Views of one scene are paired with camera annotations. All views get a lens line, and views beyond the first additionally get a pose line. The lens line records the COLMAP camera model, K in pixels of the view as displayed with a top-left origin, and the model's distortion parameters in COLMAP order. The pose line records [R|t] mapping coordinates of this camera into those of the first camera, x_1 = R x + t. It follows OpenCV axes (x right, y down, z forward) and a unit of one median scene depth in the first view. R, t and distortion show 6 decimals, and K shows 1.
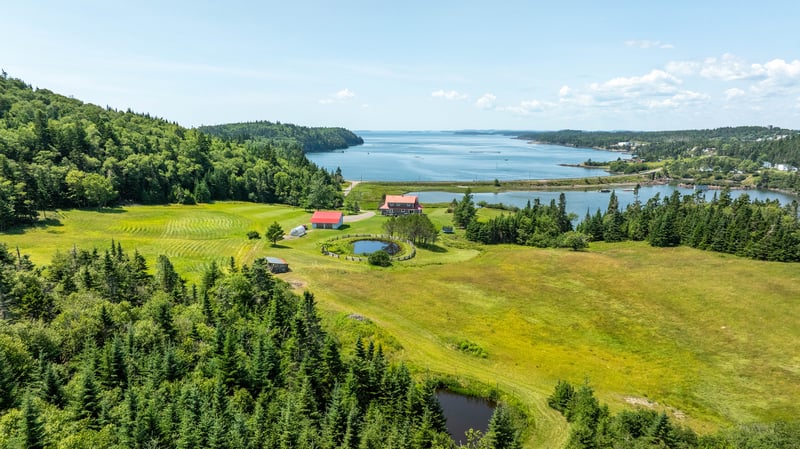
lens RADIAL K [[558.1, 0, 401.9], [0, 558.1, 220.0], [0, 0, 1]] dist [-0.032608, 0.027526]
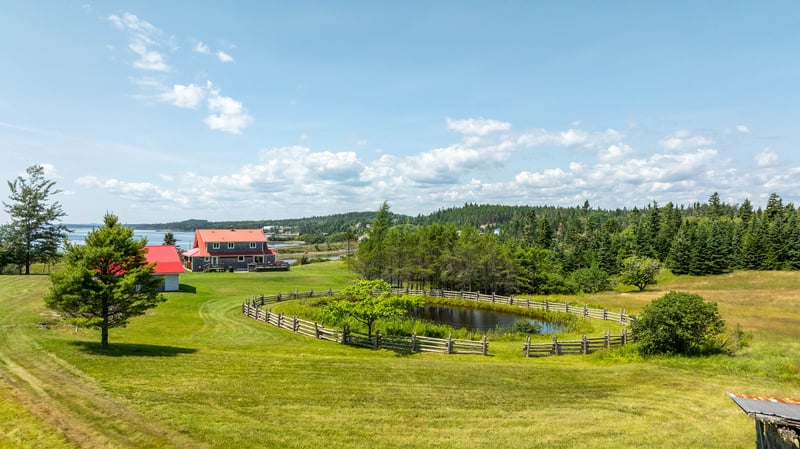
lens RADIAL K [[558.1, 0, 391.5], [0, 558.1, 224.6], [0, 0, 1]] dist [-0.032608, 0.027526]
pose [[0.792694, -0.001343, 0.609619, -0.163956], [0.099072, 0.986988, -0.126650, 0.024278], [-0.601516, 0.160791, 0.782512, 0.491283]]
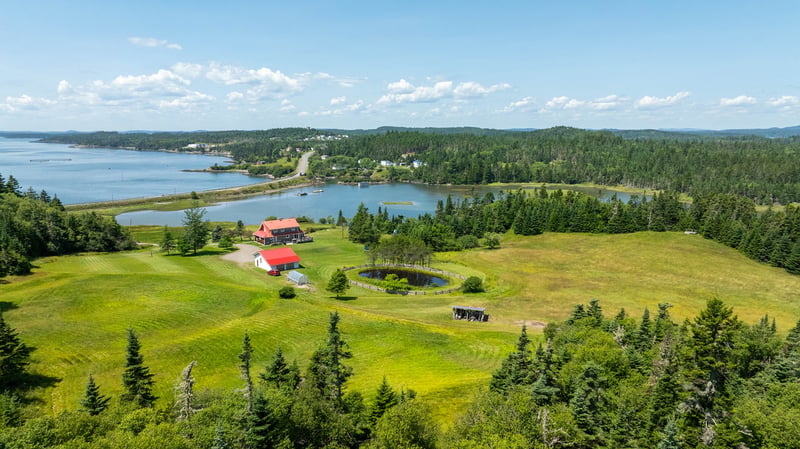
lens RADIAL K [[558.1, 0, 390.2], [0, 558.1, 244.6], [0, 0, 1]] dist [-0.032608, 0.027526]
pose [[0.694757, -0.147845, 0.703886, -0.452851], [0.117256, 0.988835, 0.091960, -0.058808], [-0.709622, 0.018646, 0.704336, 0.236397]]
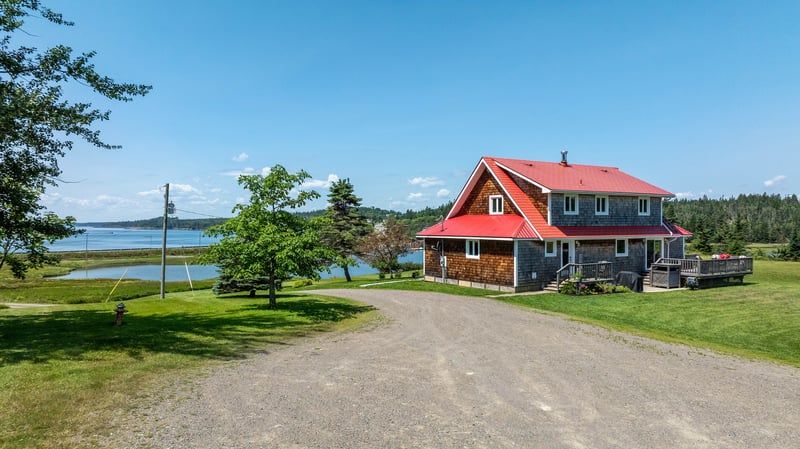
lens RADIAL K [[558.1, 0, 399.0], [0, 558.1, 226.1], [0, 0, 1]] dist [-0.032608, 0.027526]
pose [[0.750610, -0.007759, 0.660700, -0.128749], [0.110217, 0.987392, -0.113620, -0.010440], [-0.651488, 0.158104, 0.742001, 0.827049]]
